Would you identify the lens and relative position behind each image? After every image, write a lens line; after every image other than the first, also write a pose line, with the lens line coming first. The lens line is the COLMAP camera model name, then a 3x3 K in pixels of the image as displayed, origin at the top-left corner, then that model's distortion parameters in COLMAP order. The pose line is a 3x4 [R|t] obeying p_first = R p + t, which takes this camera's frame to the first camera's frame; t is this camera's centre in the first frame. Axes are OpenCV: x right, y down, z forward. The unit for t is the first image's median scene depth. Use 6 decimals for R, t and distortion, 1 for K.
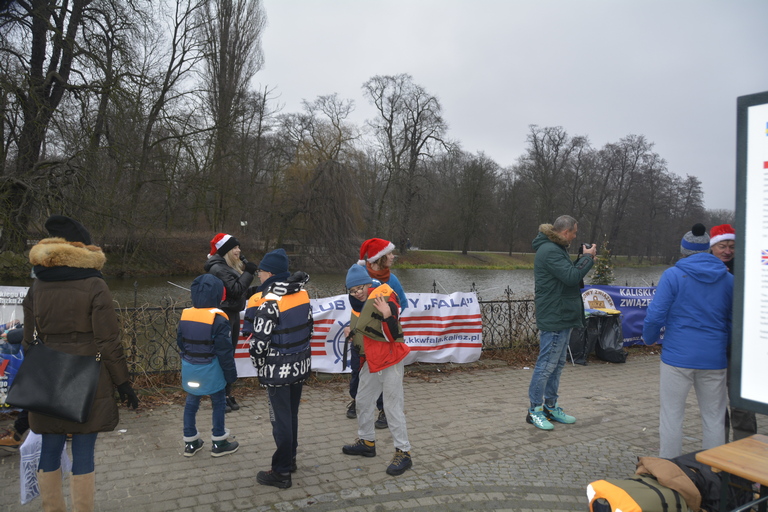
lens RADIAL K [[603.9, 0, 384.7], [0, 603.9, 250.1], [0, 0, 1]] dist [-0.026841, 0.004476]
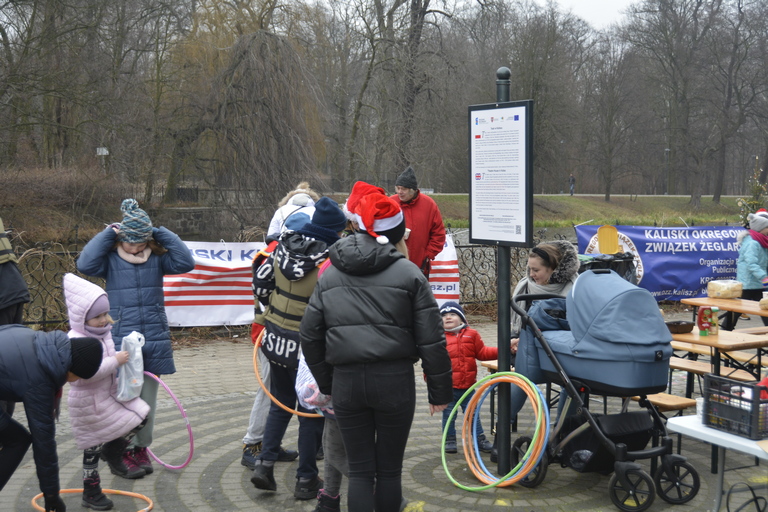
lens RADIAL K [[1237.3, 0, 389.1], [0, 1237.3, 257.2], [0, 0, 1]] dist [-0.003629, 0.000000]
pose [[0.999626, -0.024748, 0.011655, 0.005355], [0.024154, 0.998525, 0.048635, 0.001909], [-0.012842, -0.048335, 0.998749, -0.089353]]
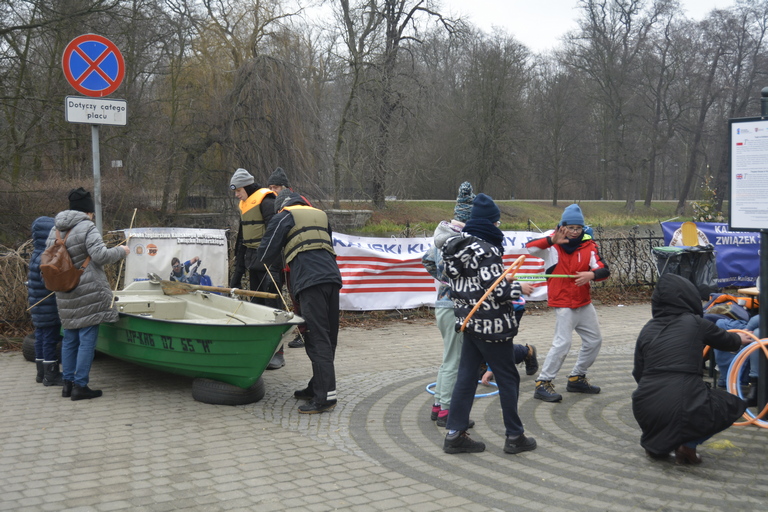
lens RADIAL K [[1113.1, 0, 391.2], [0, 1113.1, 260.2], [0, 0, 1]] dist [-0.004849, 0.000000]
pose [[0.997190, -0.034371, 0.066562, -0.032120], [0.030955, 0.998183, 0.051701, 0.001932], [-0.068218, -0.049496, 0.996442, -0.097772]]
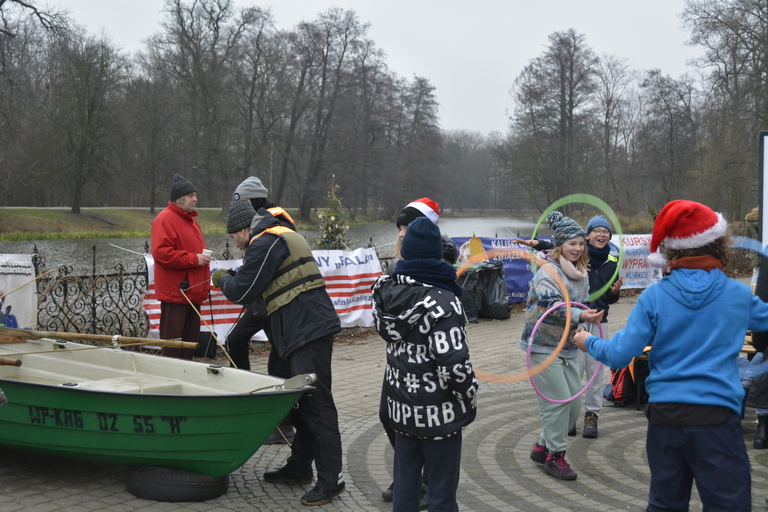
lens RADIAL K [[1113.1, 0, 384.2], [0, 1113.1, 261.2], [0, 0, 1]] dist [-0.004849, 0.000000]
pose [[0.898614, -0.048550, 0.436046, -0.068694], [0.025878, 0.997993, 0.057787, -0.000638], [-0.437976, -0.040644, 0.898067, -0.059866]]
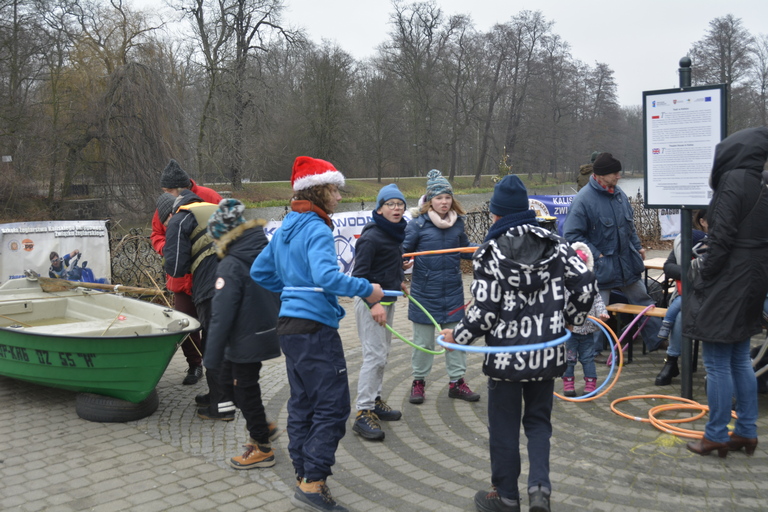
lens RADIAL K [[879.0, 0, 387.5], [0, 879.0, 259.4], [0, 0, 1]] dist [-0.031467, 0.000000]
pose [[0.971480, -0.081569, 0.222649, -0.034637], [0.061527, 0.993524, 0.095524, 0.001015], [-0.228999, -0.079100, 0.970208, -0.061985]]
